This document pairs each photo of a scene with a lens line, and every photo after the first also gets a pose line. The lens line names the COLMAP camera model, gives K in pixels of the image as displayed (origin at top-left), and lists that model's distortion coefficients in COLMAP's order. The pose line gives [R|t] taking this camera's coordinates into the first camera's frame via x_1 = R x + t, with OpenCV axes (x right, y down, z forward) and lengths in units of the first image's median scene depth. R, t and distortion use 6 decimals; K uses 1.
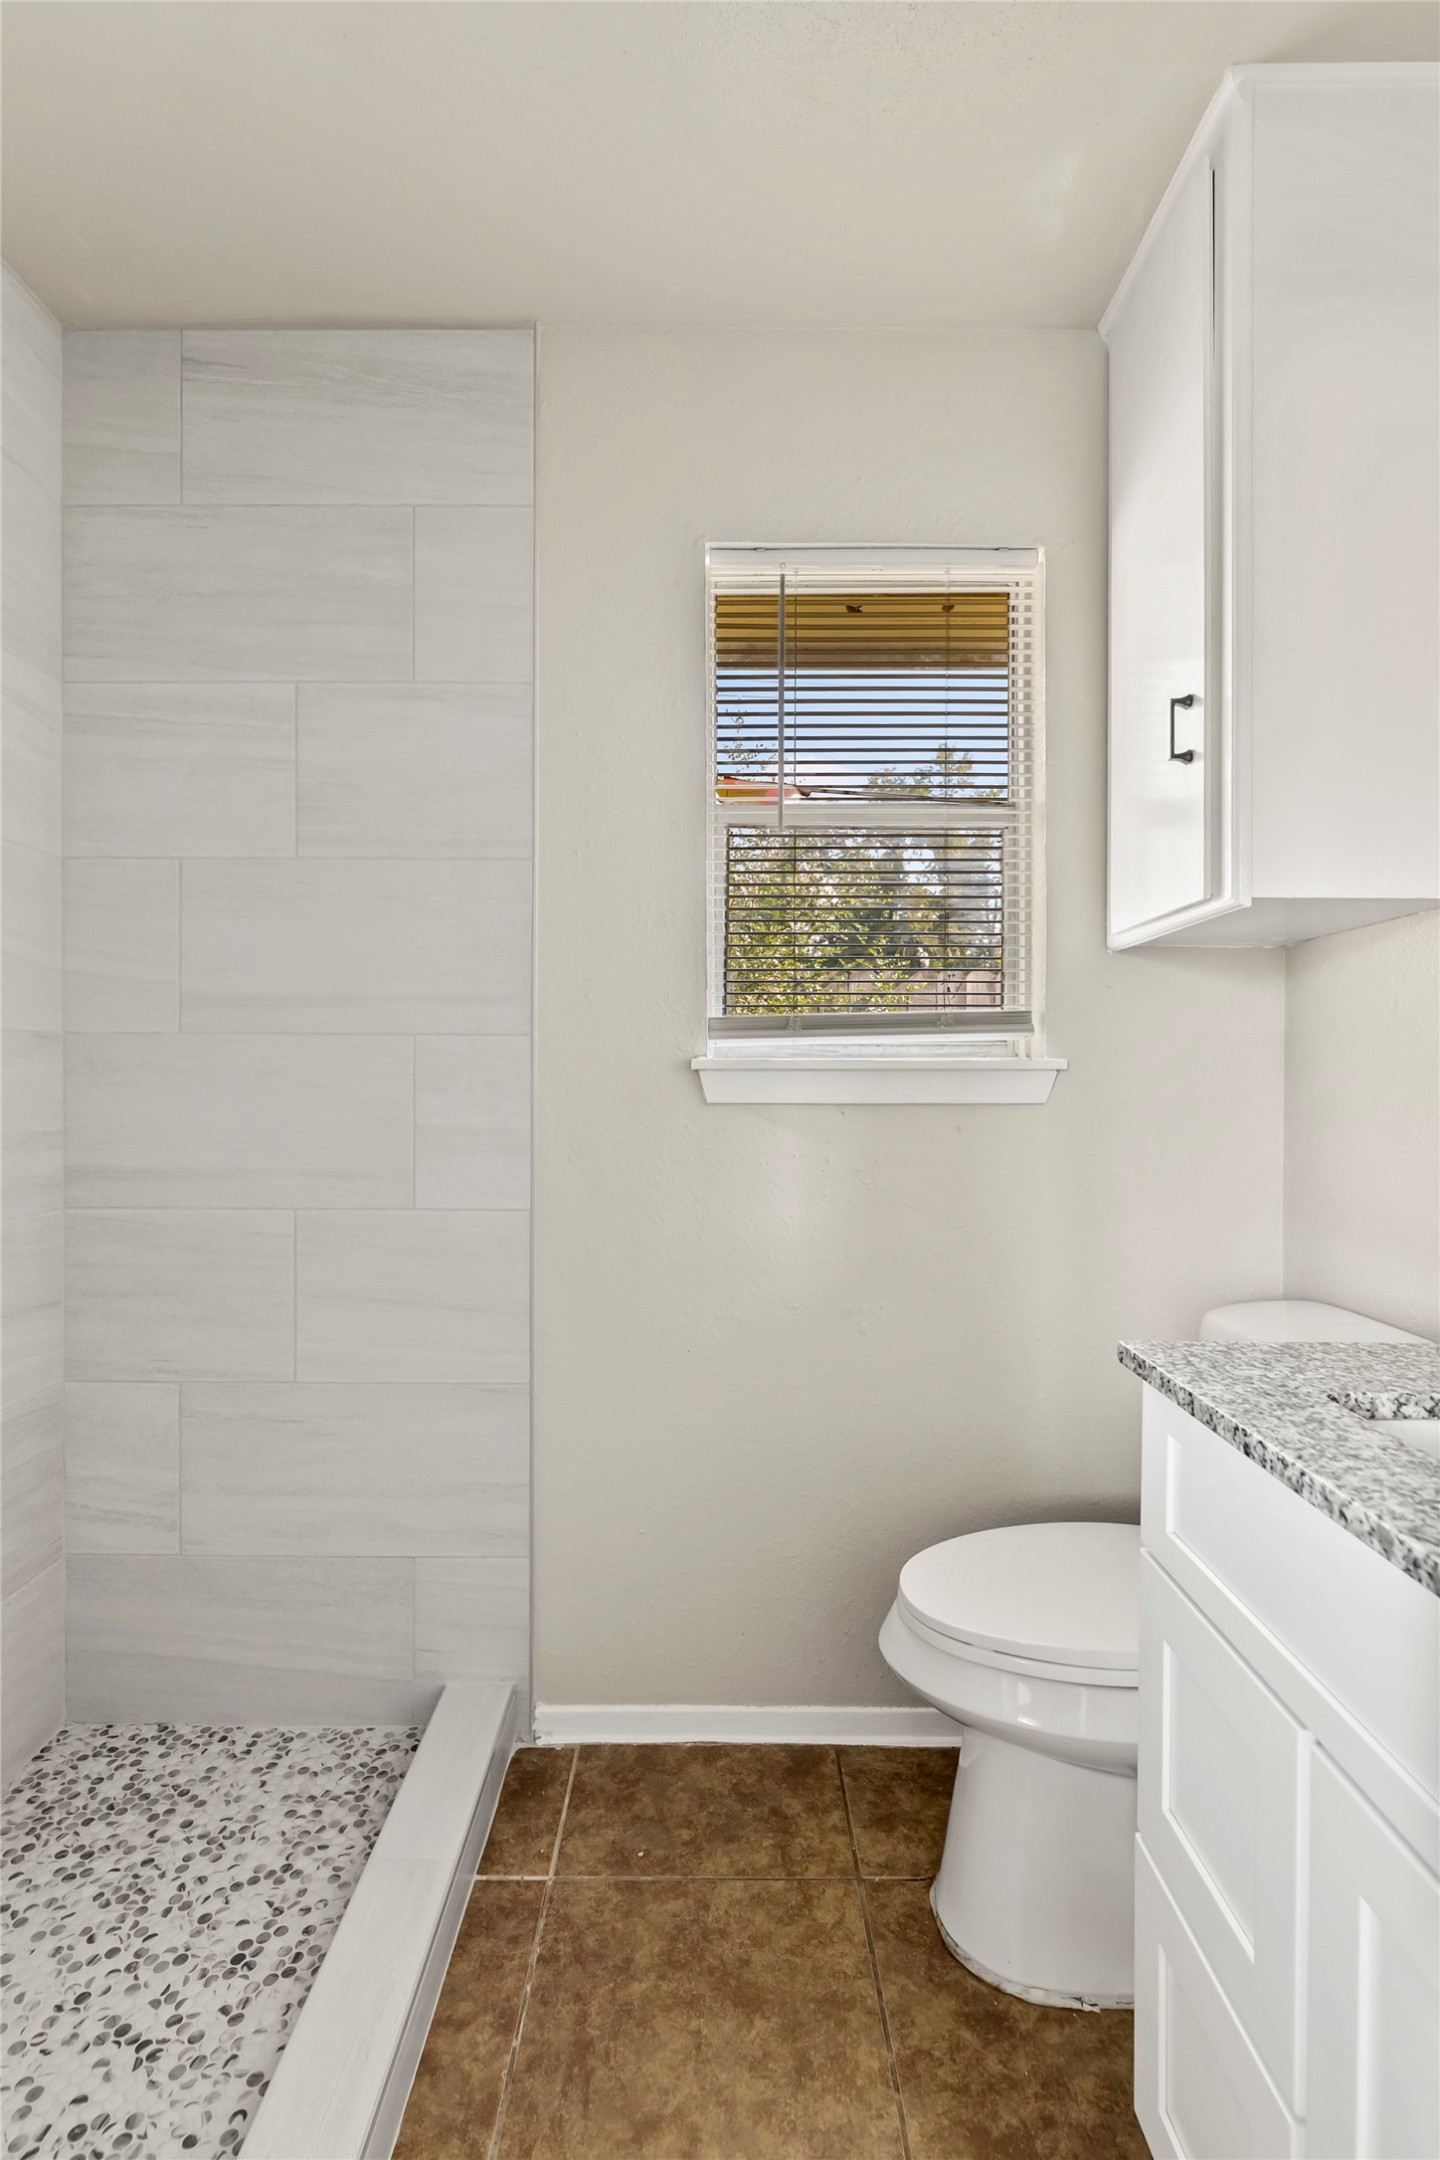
lens RADIAL K [[1000.2, 0, 720.0], [0, 1000.2, 1080.0], [0, 0, 1]] dist [0.001697, 0.000403]
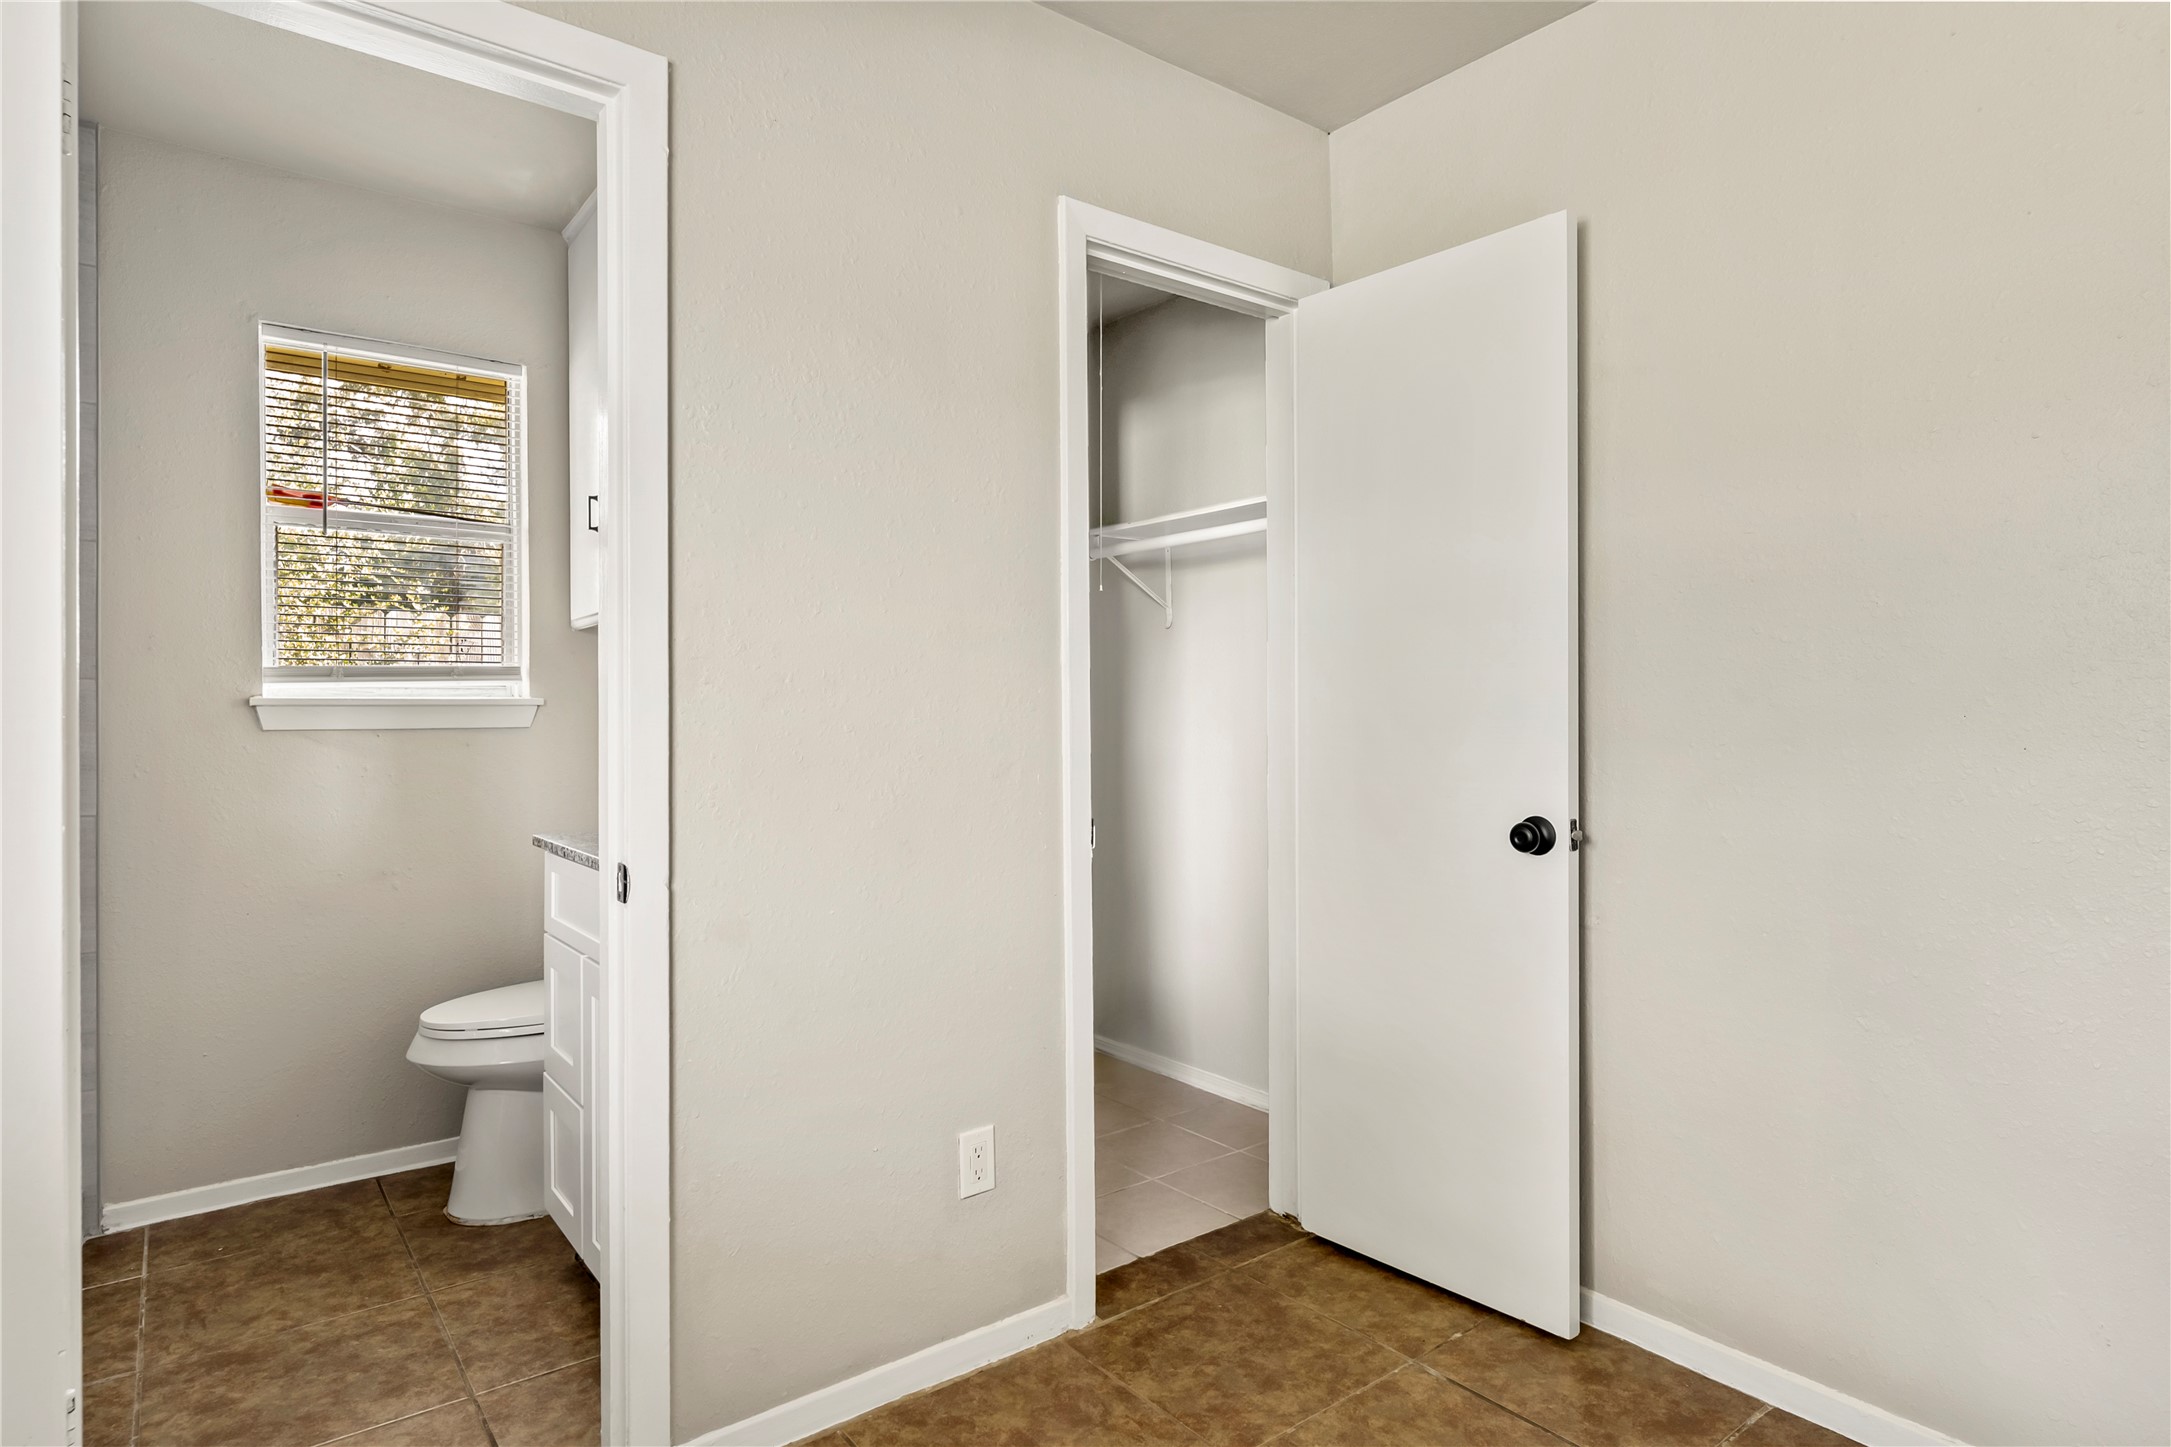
lens RADIAL K [[1158.7, 0, 1074.7], [0, 1158.7, 713.4], [0, 0, 1]] dist [-0.002413, -0.001636]
pose [[0.788716, -0.006121, 0.614727, -0.129505], [0.012398, 0.999905, -0.005950, 0.027720], [-0.614633, 0.012314, 0.788717, -1.098424]]
